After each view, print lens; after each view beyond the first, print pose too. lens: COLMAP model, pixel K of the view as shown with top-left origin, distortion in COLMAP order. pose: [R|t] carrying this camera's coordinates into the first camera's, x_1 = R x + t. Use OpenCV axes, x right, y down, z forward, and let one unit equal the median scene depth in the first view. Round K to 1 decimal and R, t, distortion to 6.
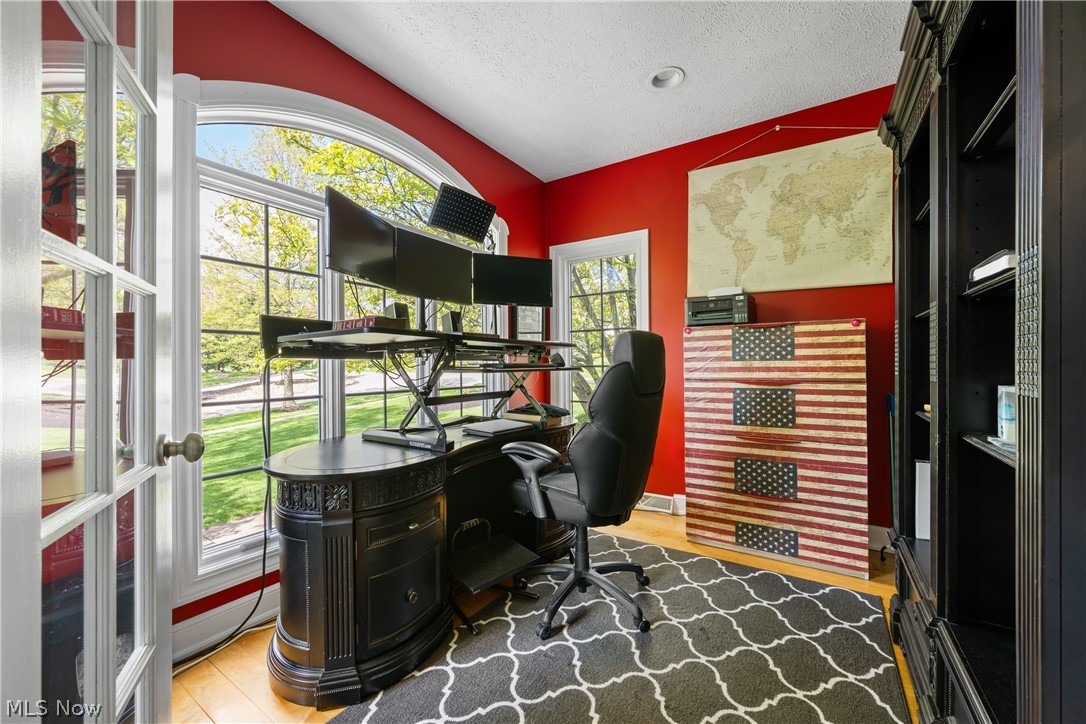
lens RADIAL K [[424.5, 0, 539.6], [0, 424.5, 366.7], [0, 0, 1]] dist [-0.007494, 0.000311]
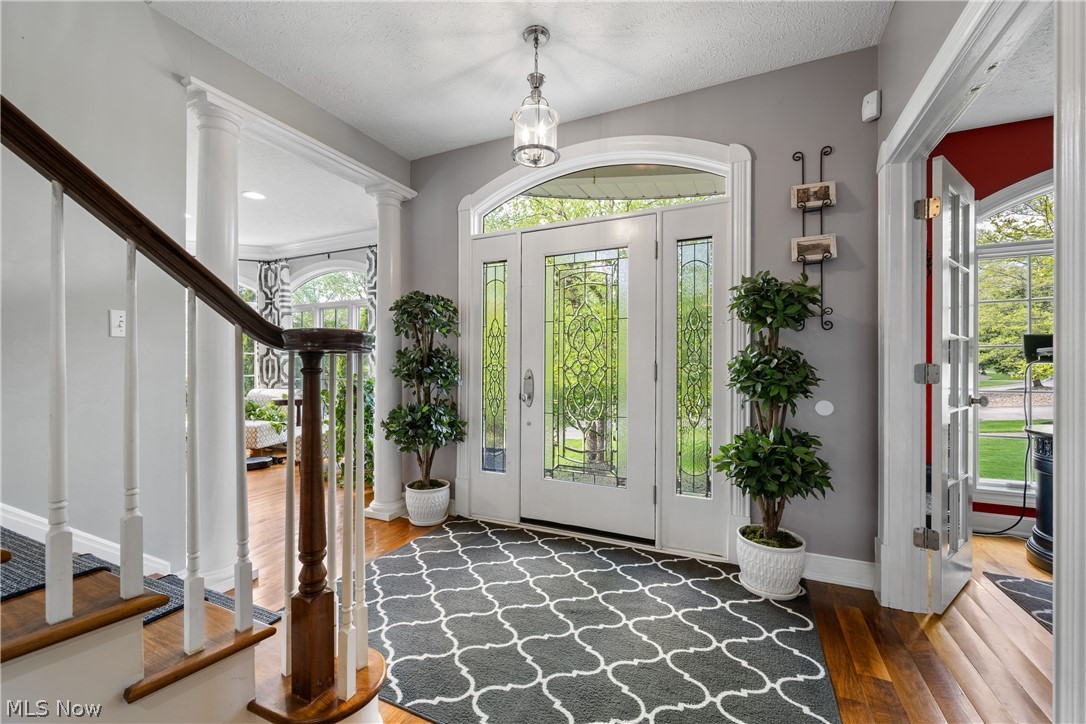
lens RADIAL K [[424.5, 0, 539.6], [0, 424.5, 366.7], [0, 0, 1]] dist [-0.007494, 0.000311]
pose [[0.118695, 0.009451, -0.992886, 1.288765], [-0.006644, 0.999940, 0.008724, -0.011774], [0.992909, 0.005562, 0.118751, -1.840665]]
